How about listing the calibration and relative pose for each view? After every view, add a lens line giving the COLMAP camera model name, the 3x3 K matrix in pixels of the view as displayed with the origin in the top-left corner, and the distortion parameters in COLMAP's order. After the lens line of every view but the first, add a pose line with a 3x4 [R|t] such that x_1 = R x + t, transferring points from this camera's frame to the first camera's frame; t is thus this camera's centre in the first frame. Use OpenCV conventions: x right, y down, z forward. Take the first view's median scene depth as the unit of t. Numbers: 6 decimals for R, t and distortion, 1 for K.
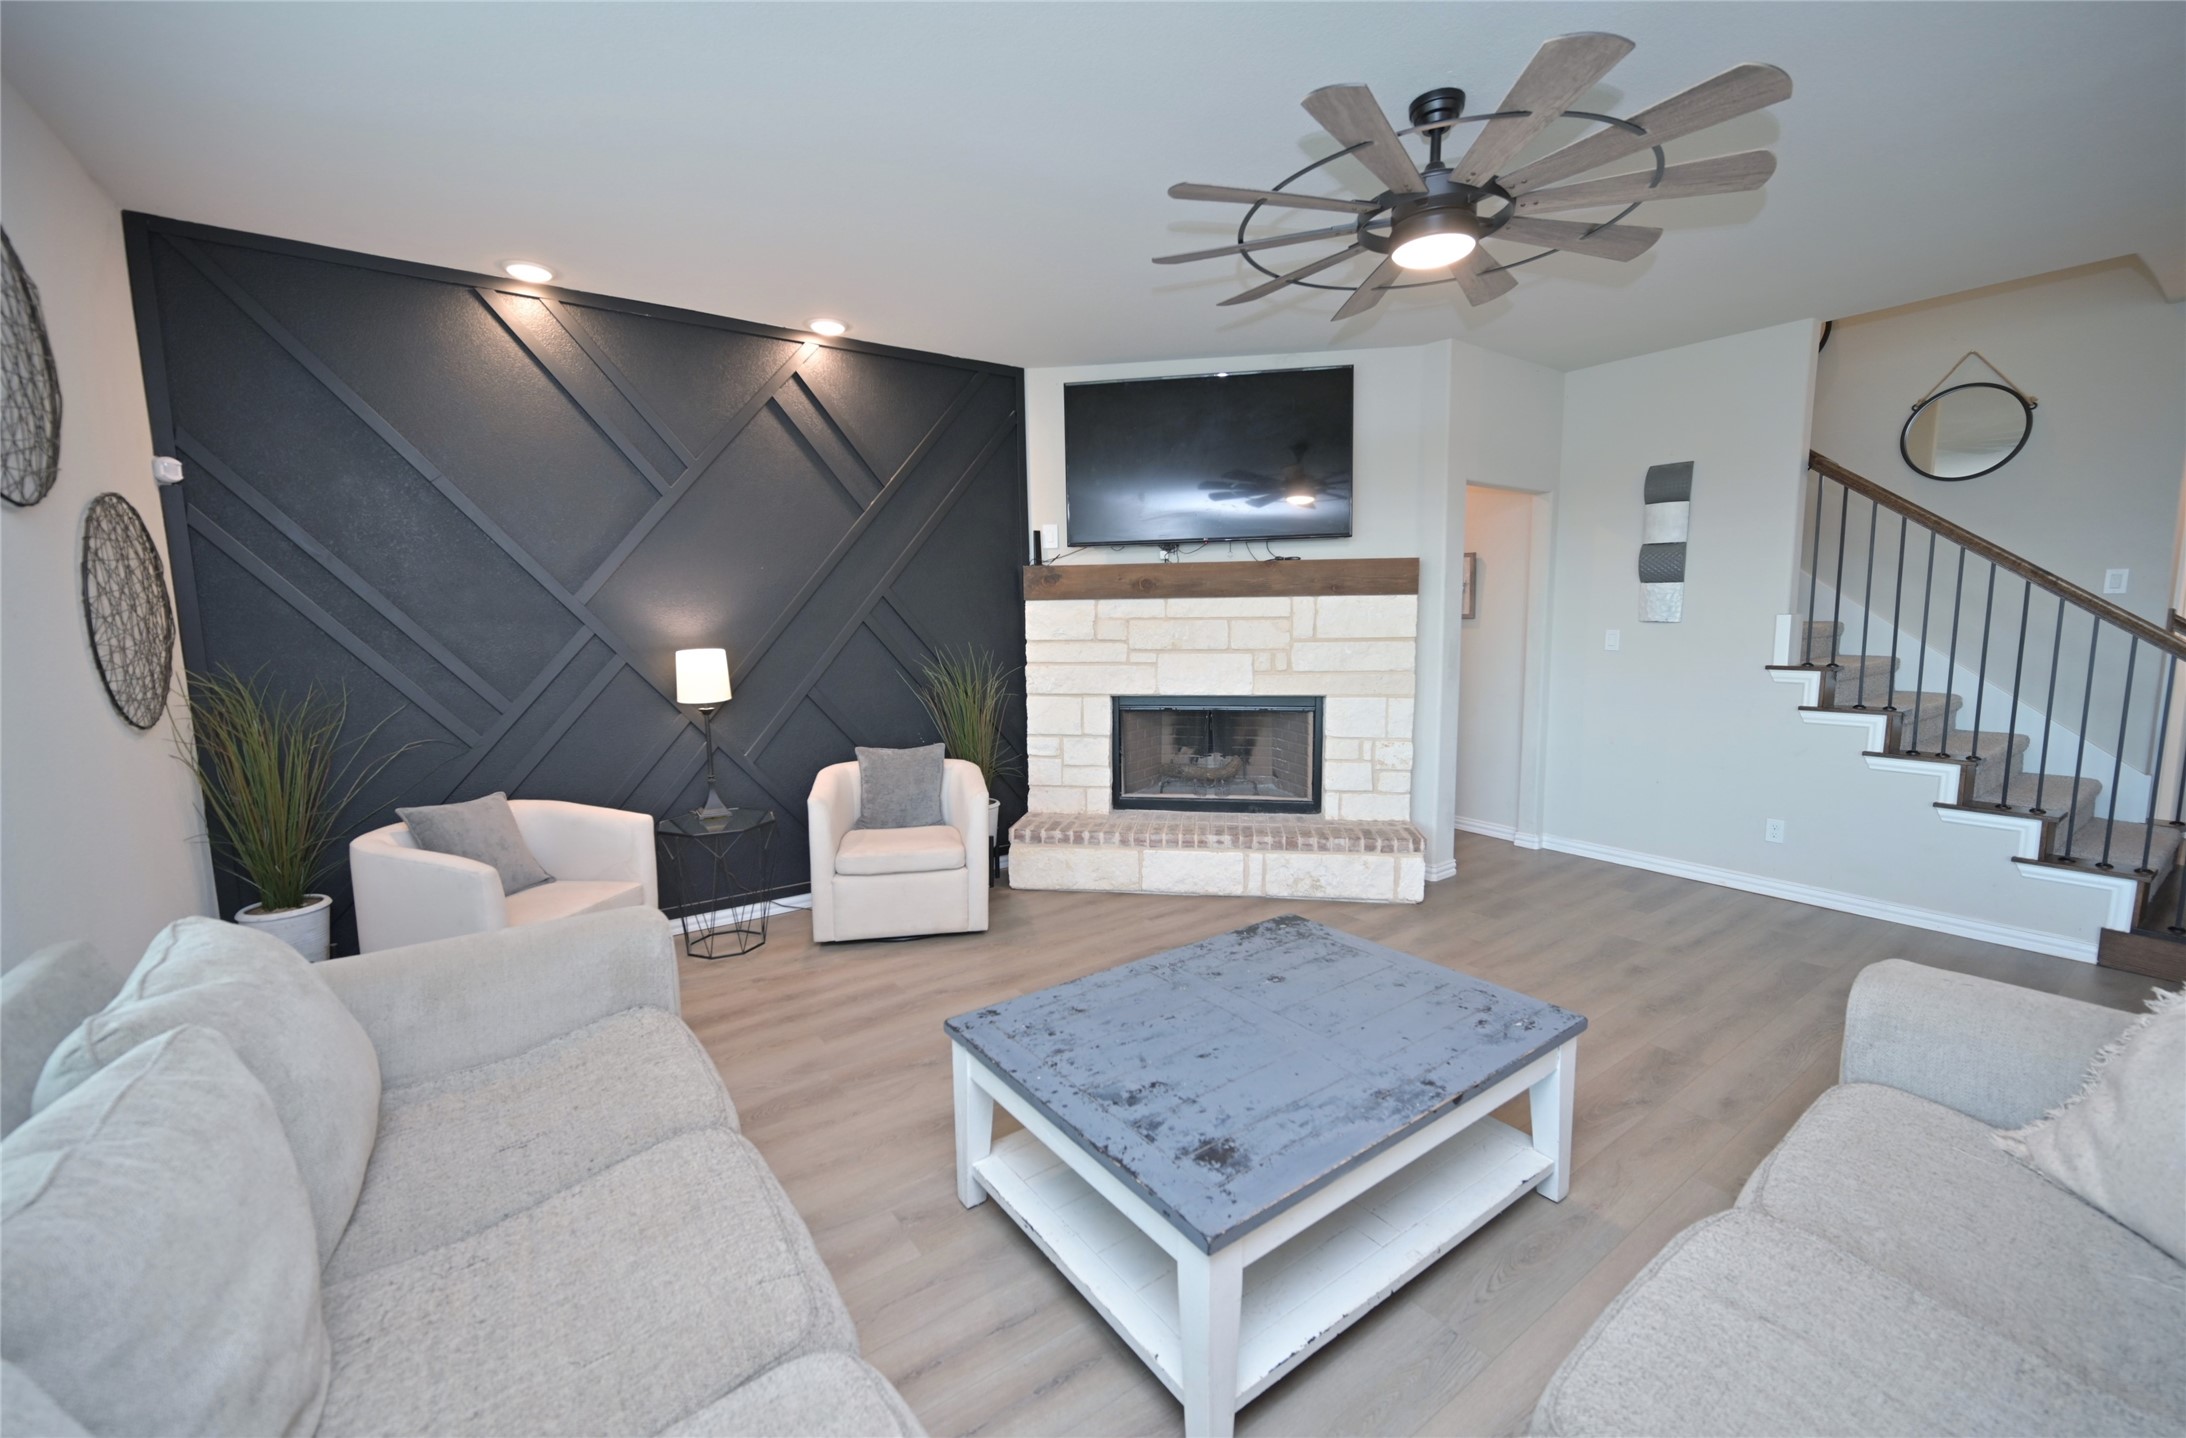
lens RADIAL K [[875.3, 0, 1089.6], [0, 875.3, 720.0], [0, 0, 1]] dist [0.001440, 0.000115]
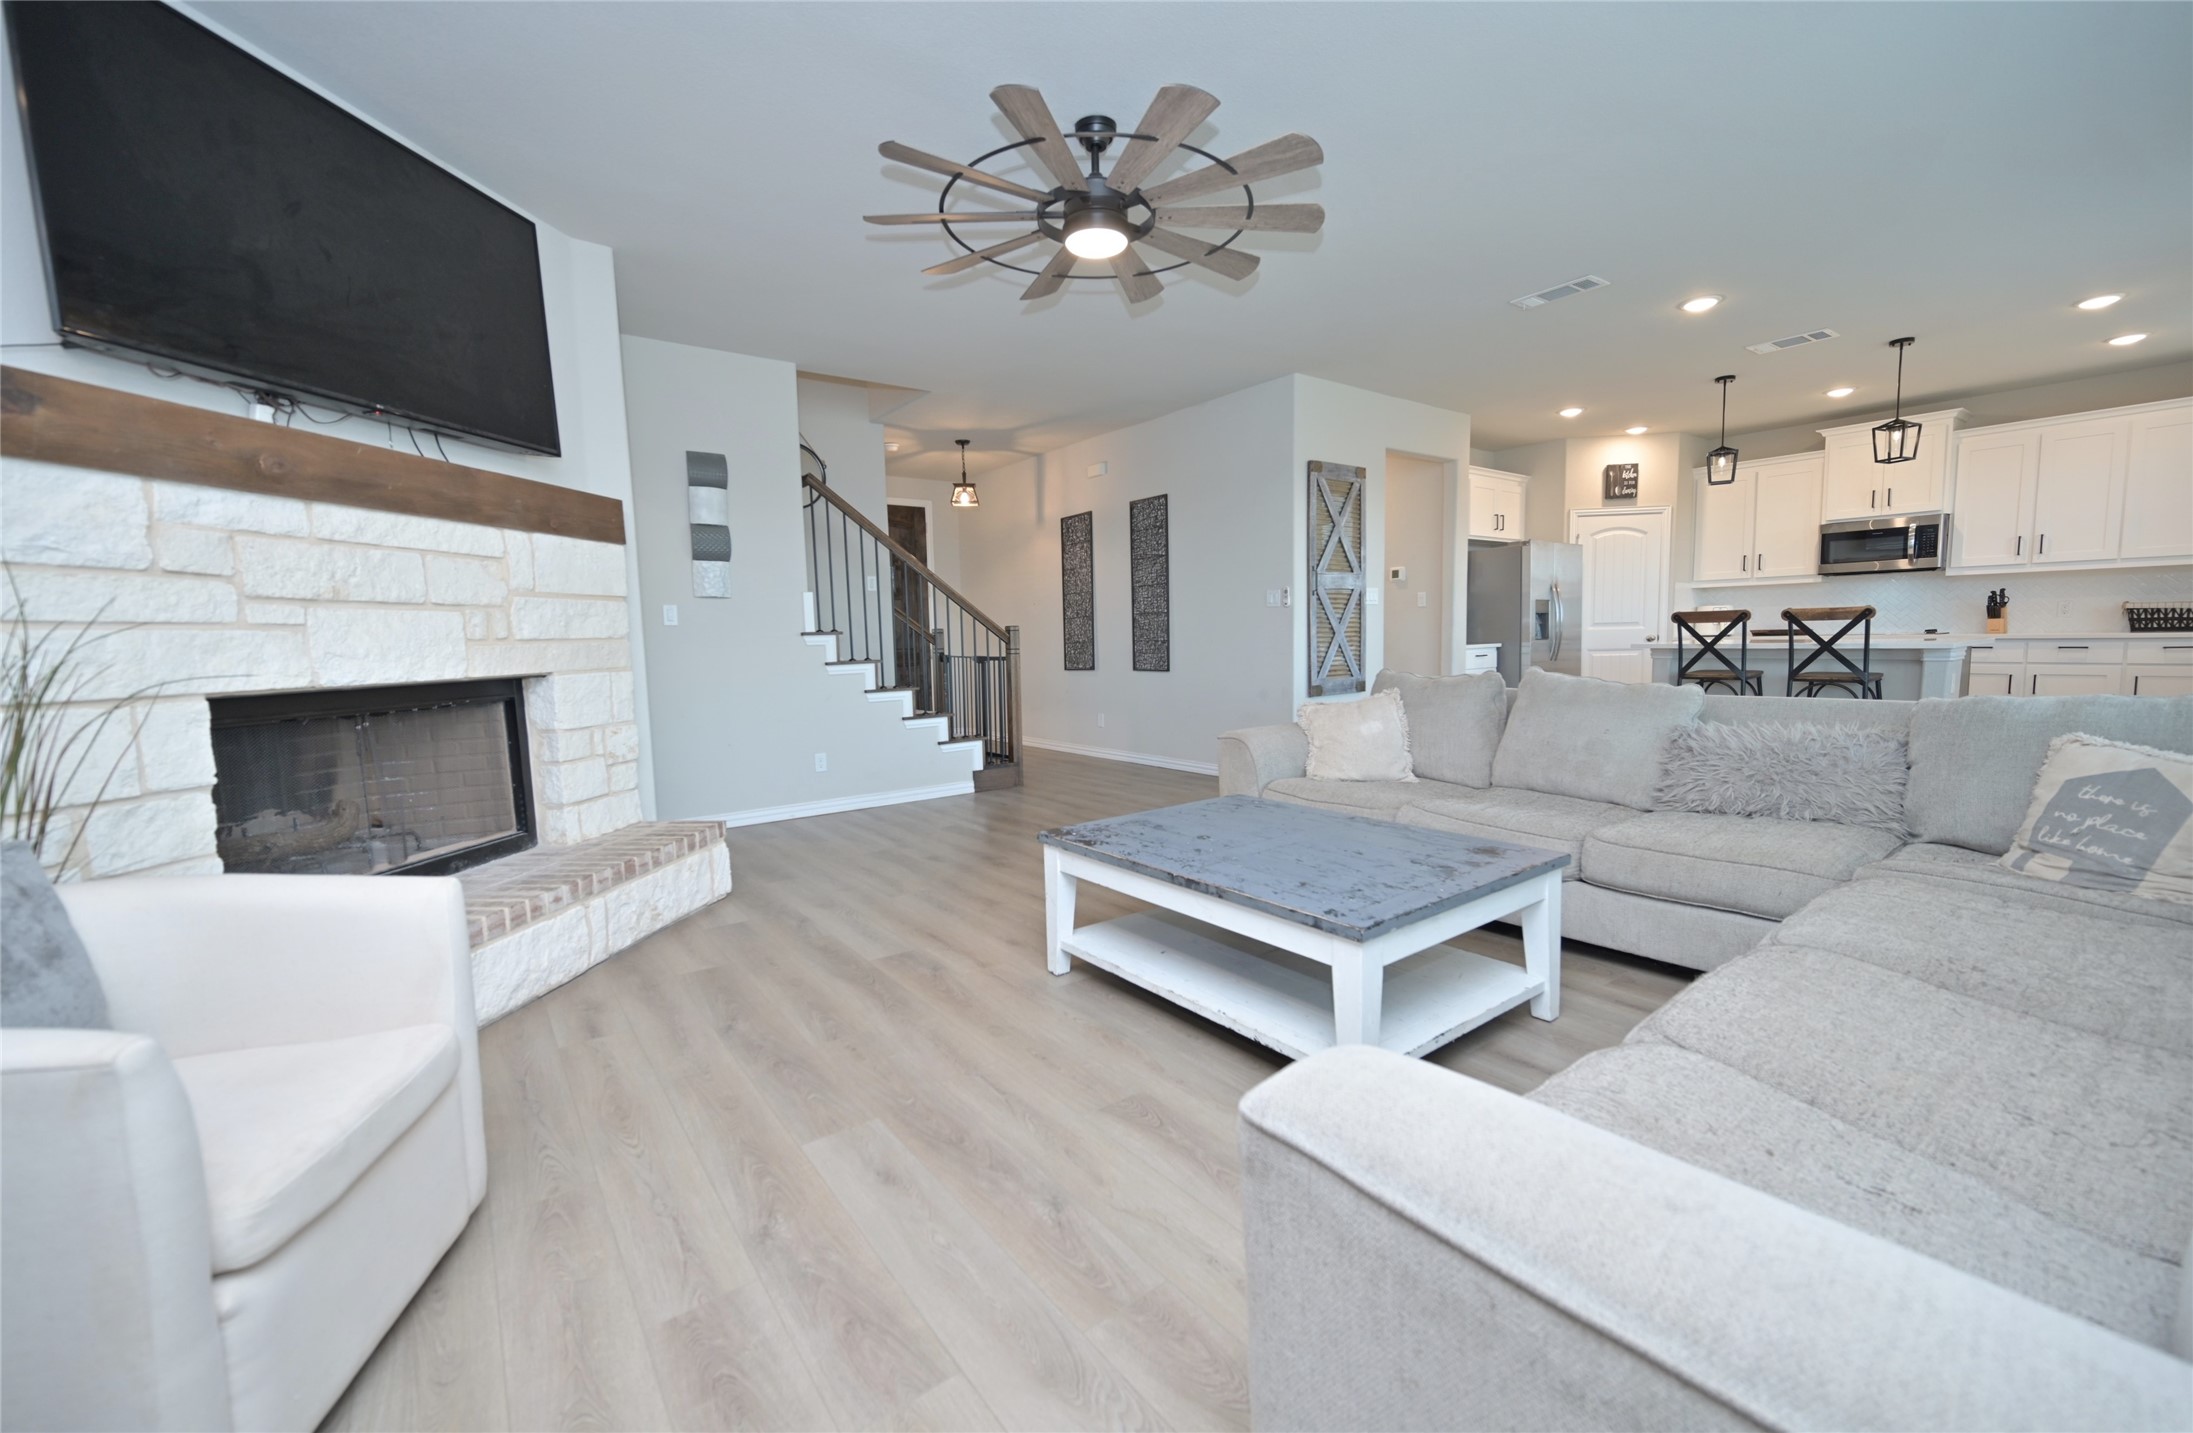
lens RADIAL K [[880.6, 0, 1101.6], [0, 880.6, 712.8], [0, 0, 1]] dist [0.000478, 0.000166]
pose [[-0.033224, -0.075384, 0.996601, -0.485666], [0.146624, 0.985995, 0.079469, 0.013264], [-0.988634, 0.148766, -0.021705, 0.599986]]
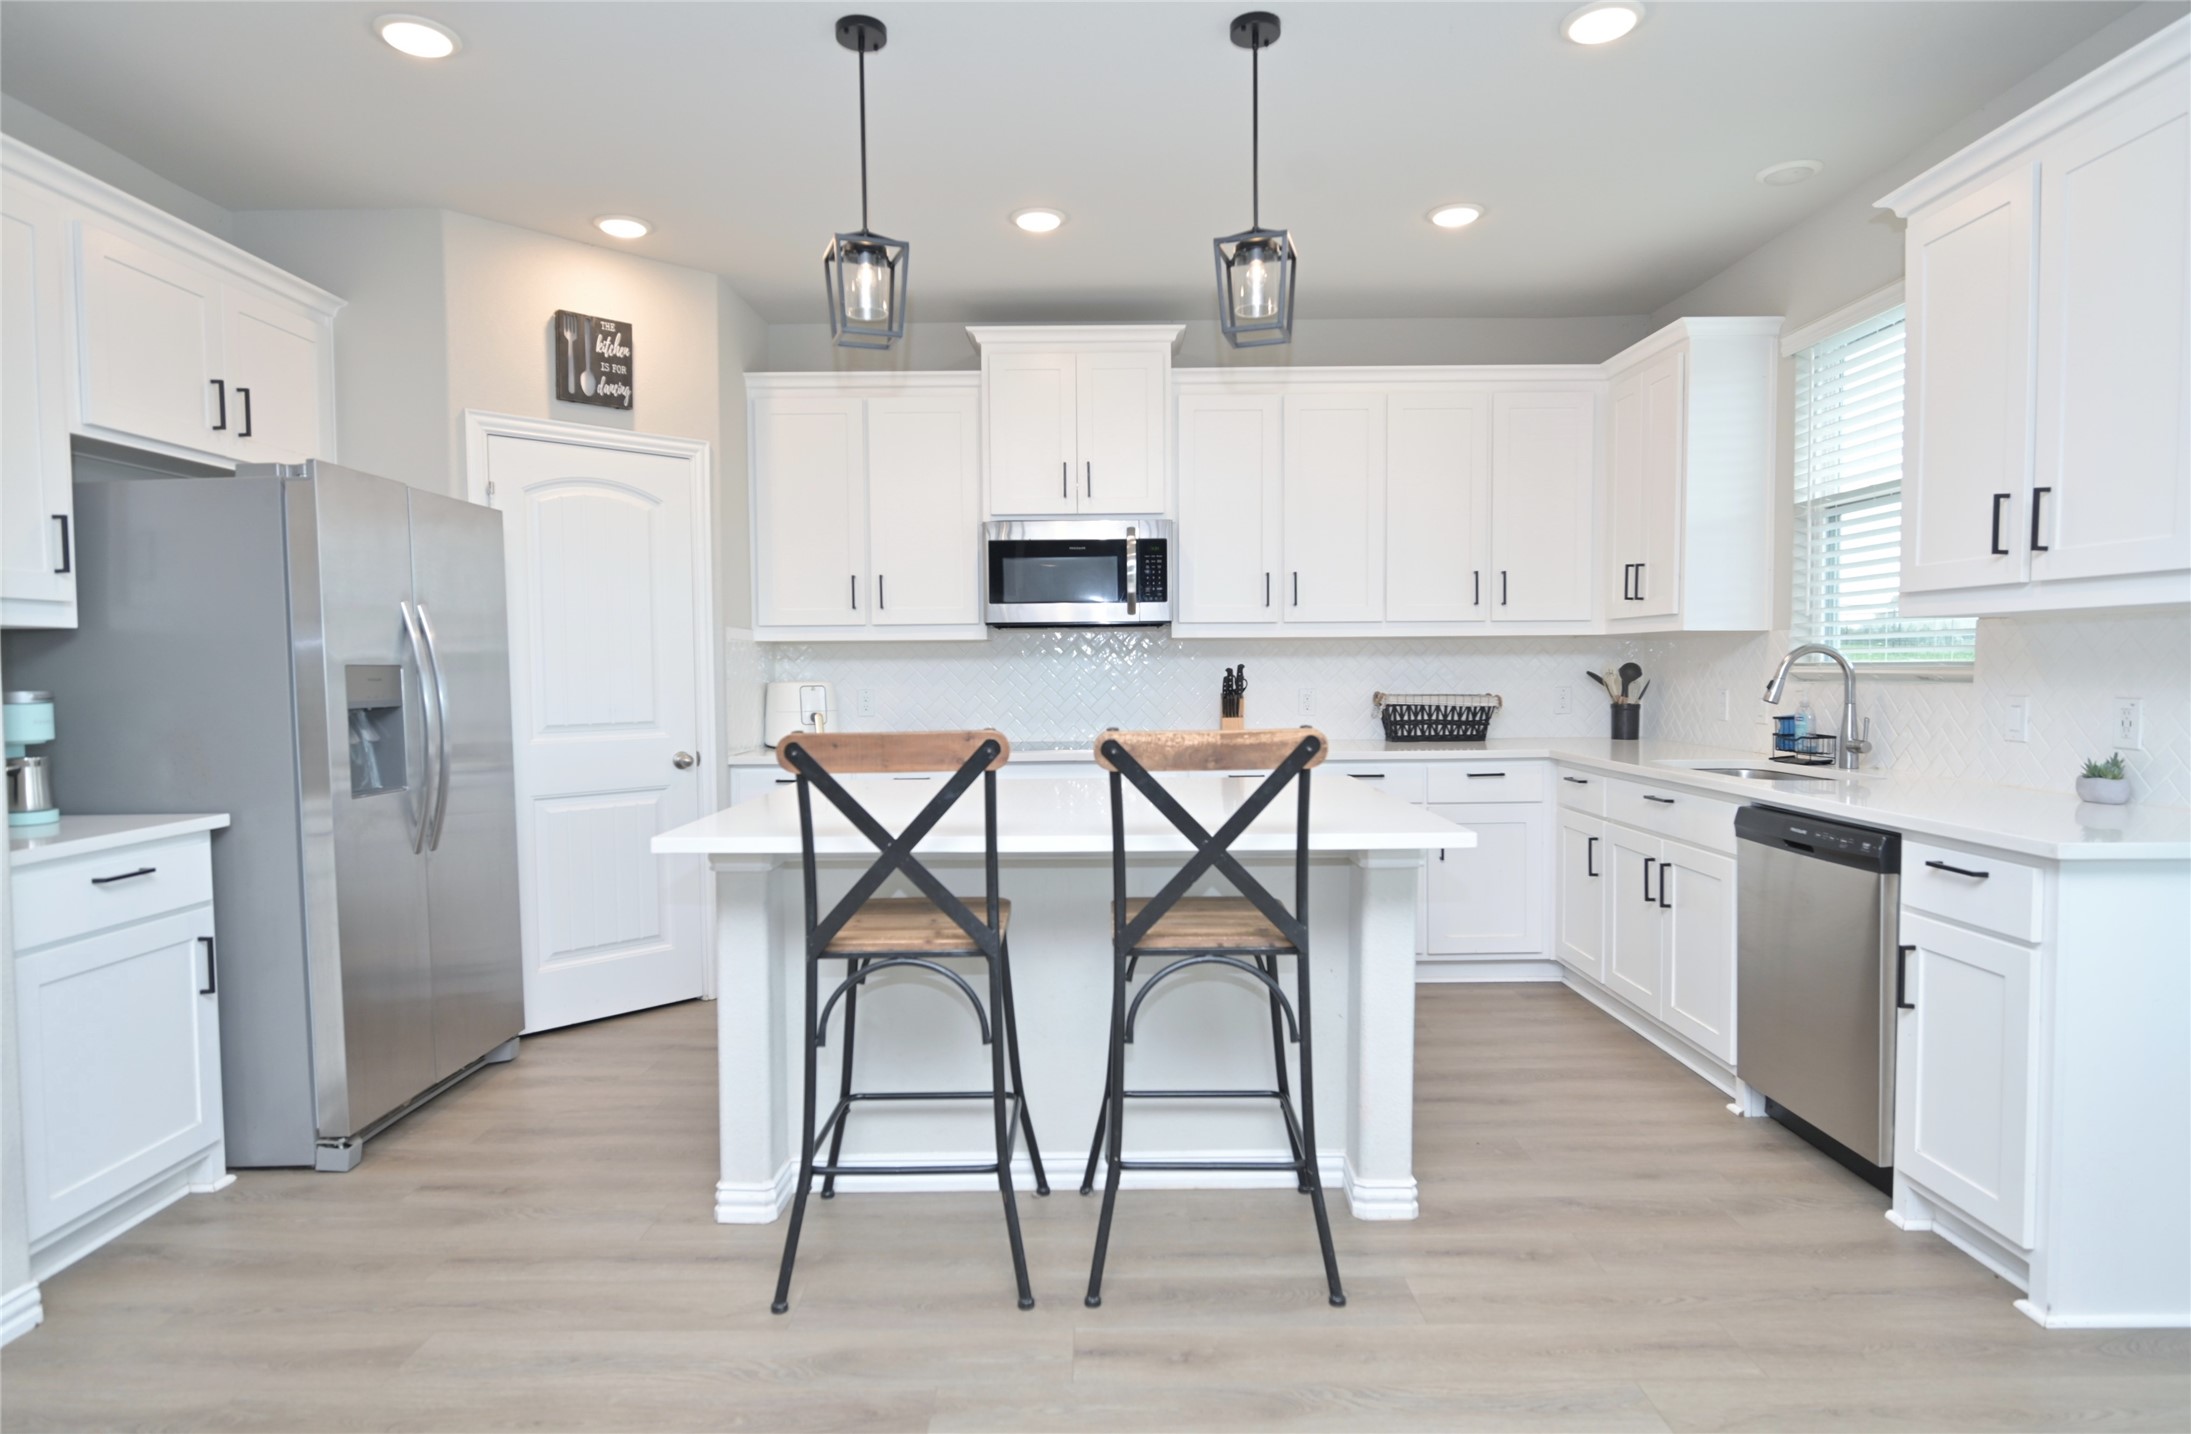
lens RADIAL K [[1196.5, 0, 1084.8], [0, 1196.5, 715.5], [0, 0, 1]] dist [-0.001027, -0.002025]
pose [[-0.809068, -0.006935, 0.587674, 0.429038], [0.088423, 0.987112, 0.133383, 0.031955], [-0.581025, 0.159880, -0.798028, 0.019604]]
